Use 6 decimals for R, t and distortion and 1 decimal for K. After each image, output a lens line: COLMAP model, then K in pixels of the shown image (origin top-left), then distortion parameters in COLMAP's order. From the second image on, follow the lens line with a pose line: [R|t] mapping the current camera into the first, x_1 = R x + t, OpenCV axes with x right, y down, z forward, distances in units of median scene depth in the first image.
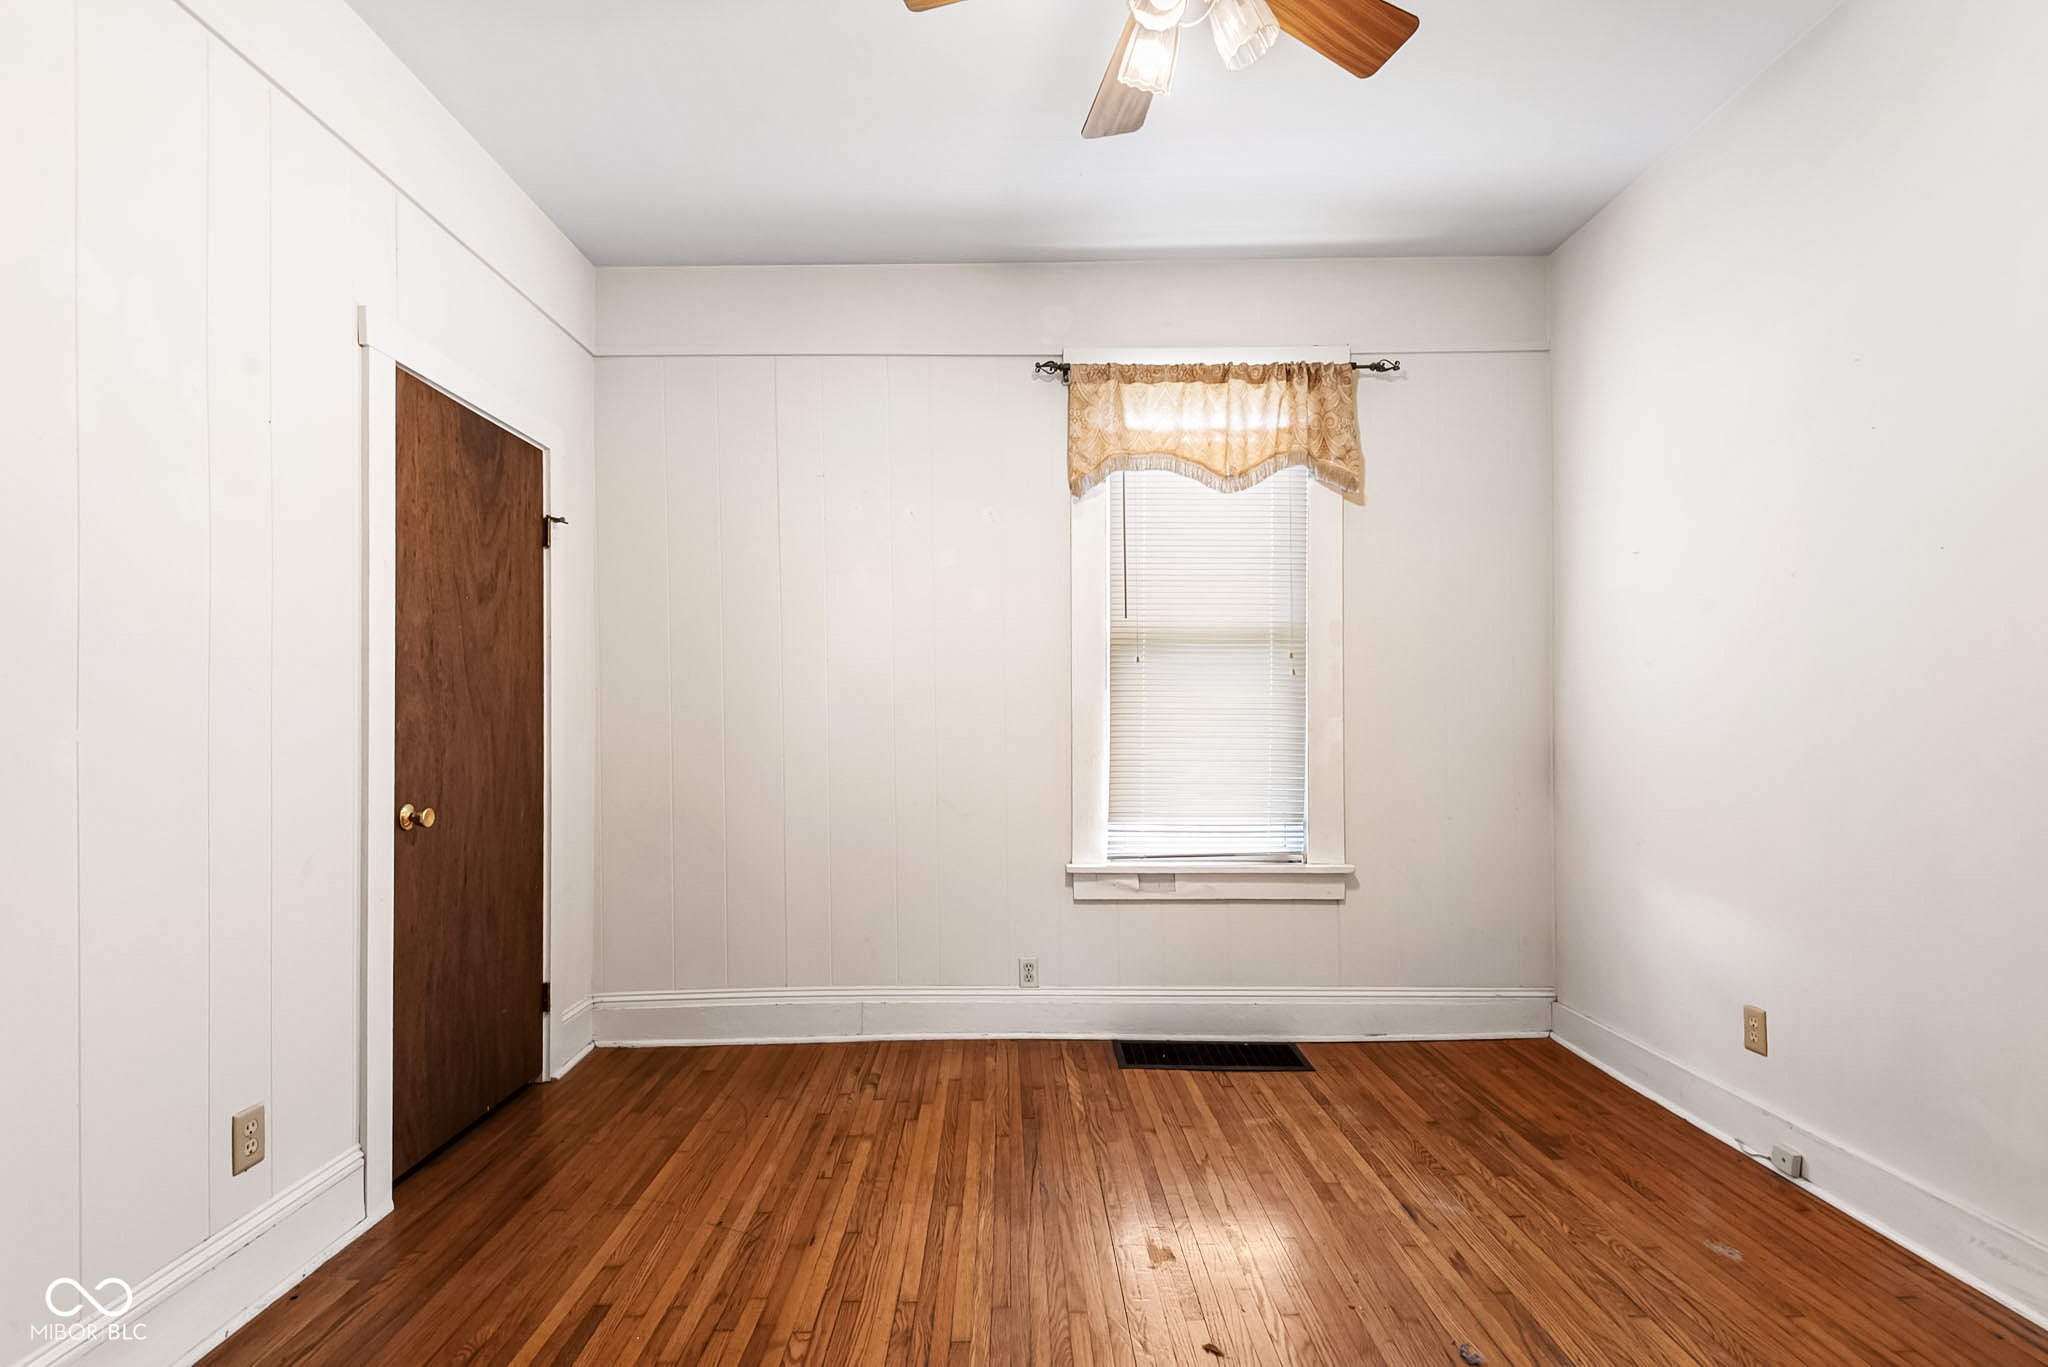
lens RADIAL K [[938.6, 0, 1019.4], [0, 938.6, 717.4], [0, 0, 1]] dist [0.047160, -0.050805]
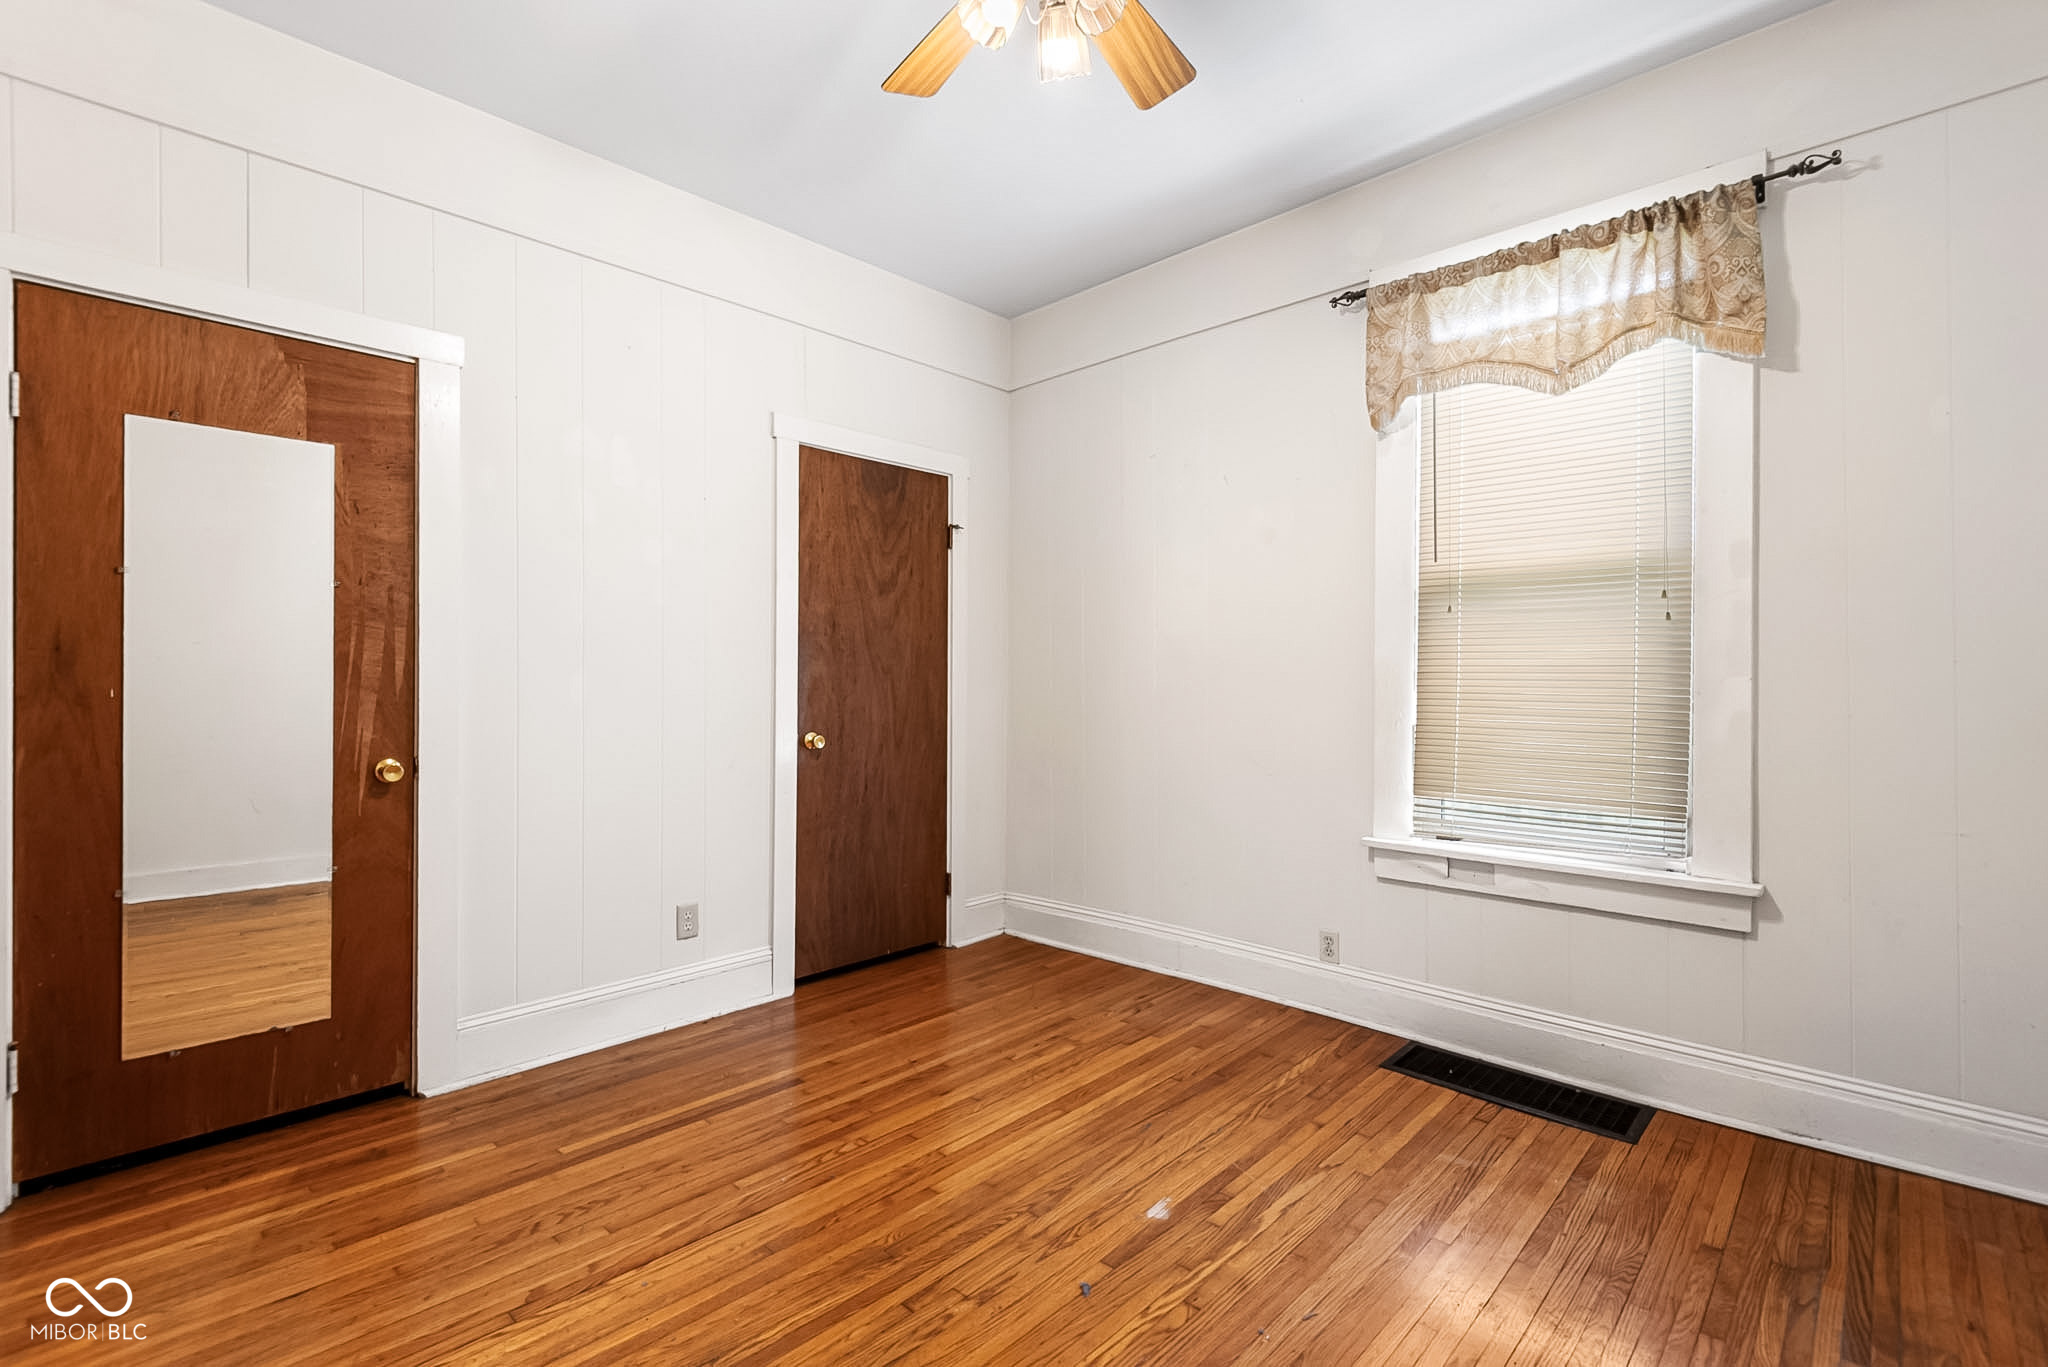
lens RADIAL K [[927.0, 0, 1024.0], [0, 927.0, 683.5], [0, 0, 1]] dist [0.002385, -0.009578]
pose [[0.716614, 0.007001, -0.697435, 0.479046], [-0.001920, 0.999966, 0.008064, 0.000528], [0.697467, -0.004440, 0.716603, 0.133250]]
